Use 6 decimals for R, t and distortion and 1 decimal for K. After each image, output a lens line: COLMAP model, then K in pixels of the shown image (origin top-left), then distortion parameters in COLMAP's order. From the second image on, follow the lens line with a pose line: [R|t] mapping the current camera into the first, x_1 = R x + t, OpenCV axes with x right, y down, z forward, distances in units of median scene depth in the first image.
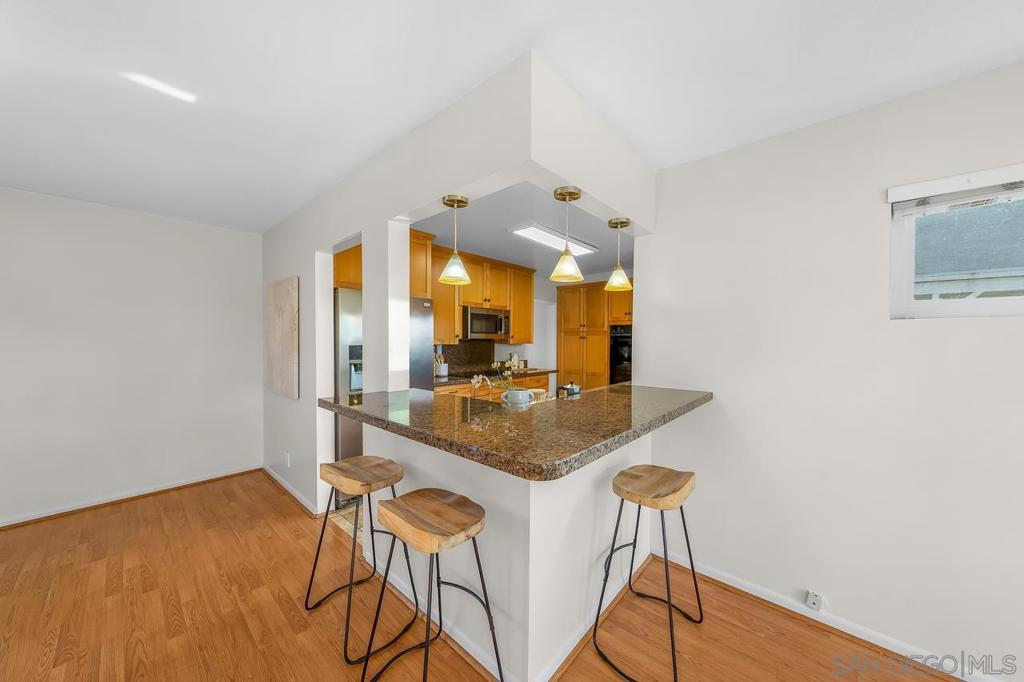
lens RADIAL K [[347.5, 0, 516.9], [0, 347.5, 342.5], [0, 0, 1]] dist [-0.007165, -0.000022]
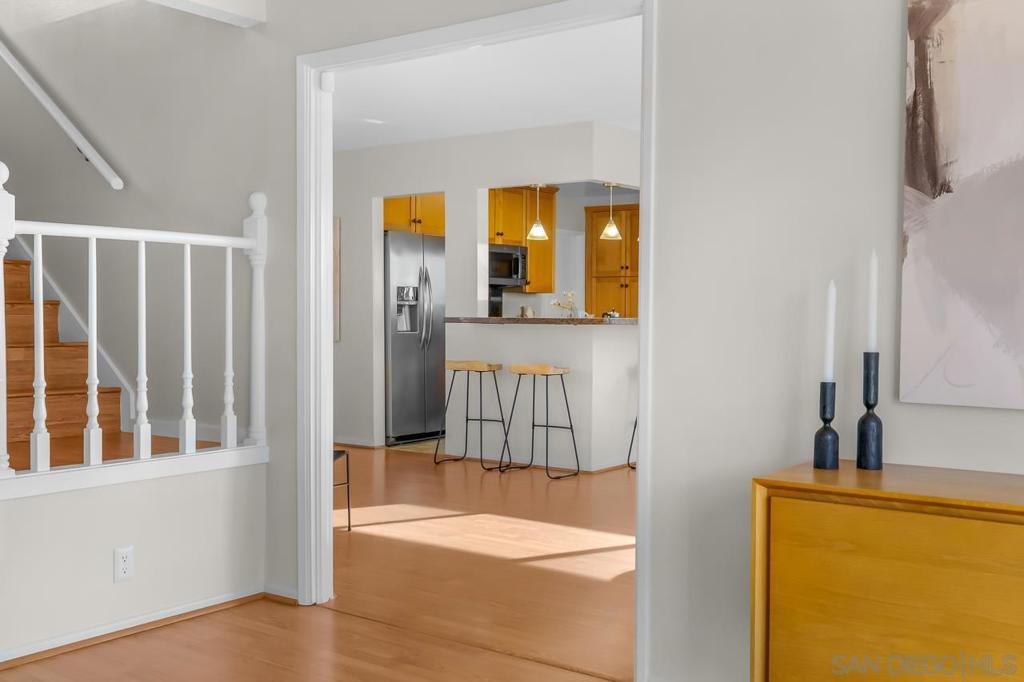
lens RADIAL K [[1037.4, 0, 517.1], [0, 1037.4, 332.6], [0, 0, 1]] dist [0.006442, -0.002934]
pose [[0.996950, -0.002466, 0.077998, -0.223116], [0.001392, 0.999904, 0.013822, 0.062296], [-0.078025, -0.013671, 0.996858, -1.259230]]
